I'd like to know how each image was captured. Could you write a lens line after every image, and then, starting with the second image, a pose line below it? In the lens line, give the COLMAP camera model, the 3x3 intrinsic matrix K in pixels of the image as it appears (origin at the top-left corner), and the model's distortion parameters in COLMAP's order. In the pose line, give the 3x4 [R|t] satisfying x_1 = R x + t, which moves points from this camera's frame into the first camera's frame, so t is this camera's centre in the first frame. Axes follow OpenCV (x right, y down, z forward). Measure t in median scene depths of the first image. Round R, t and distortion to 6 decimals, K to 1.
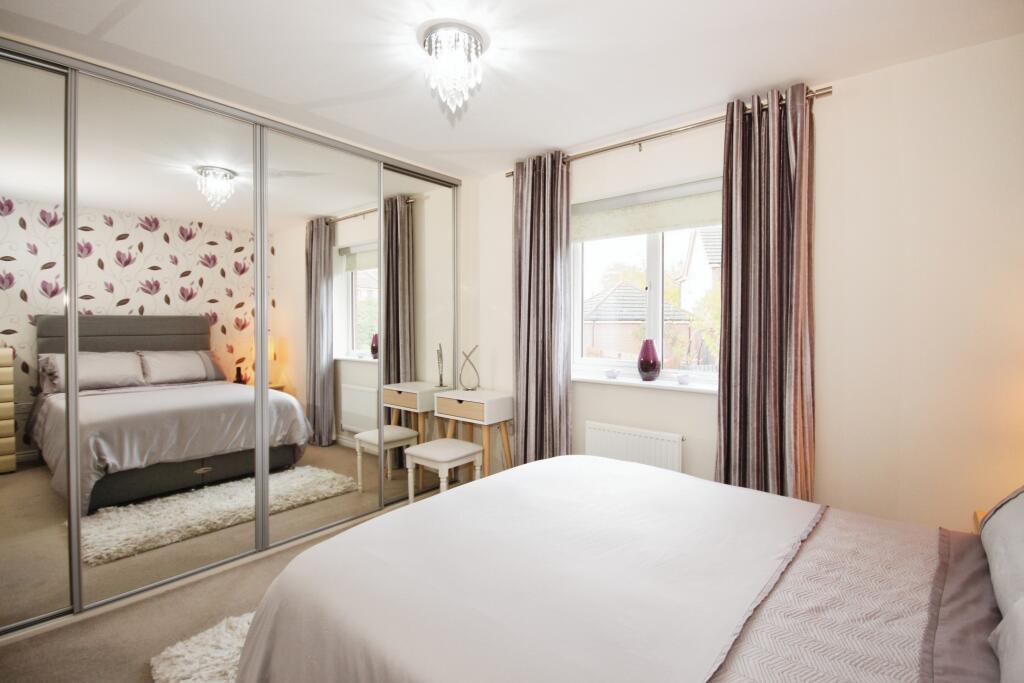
lens RADIAL K [[491.2, 0, 508.9], [0, 491.2, 317.9], [0, 0, 1]] dist [0.000649, -0.000009]
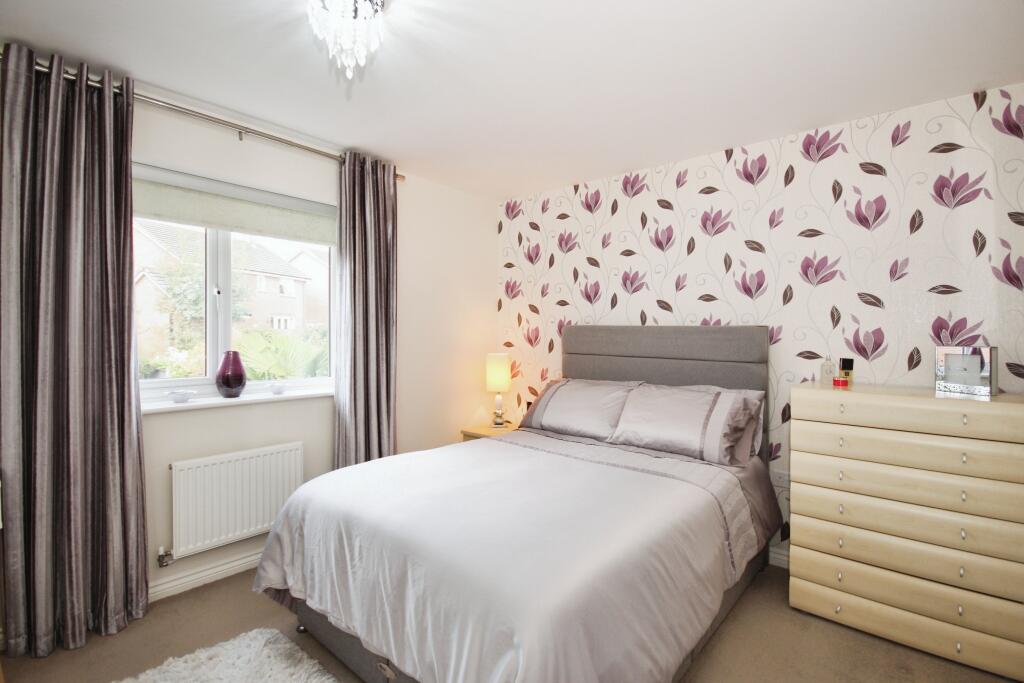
lens RADIAL K [[473.2, 0, 522.1], [0, 473.2, 333.2], [0, 0, 1]] dist [-0.001835, -0.000353]
pose [[-0.031738, -0.003945, 0.999488, -0.618542], [-0.012039, 0.999921, 0.003564, 0.002333], [-0.999424, -0.011919, -0.031783, 0.520805]]
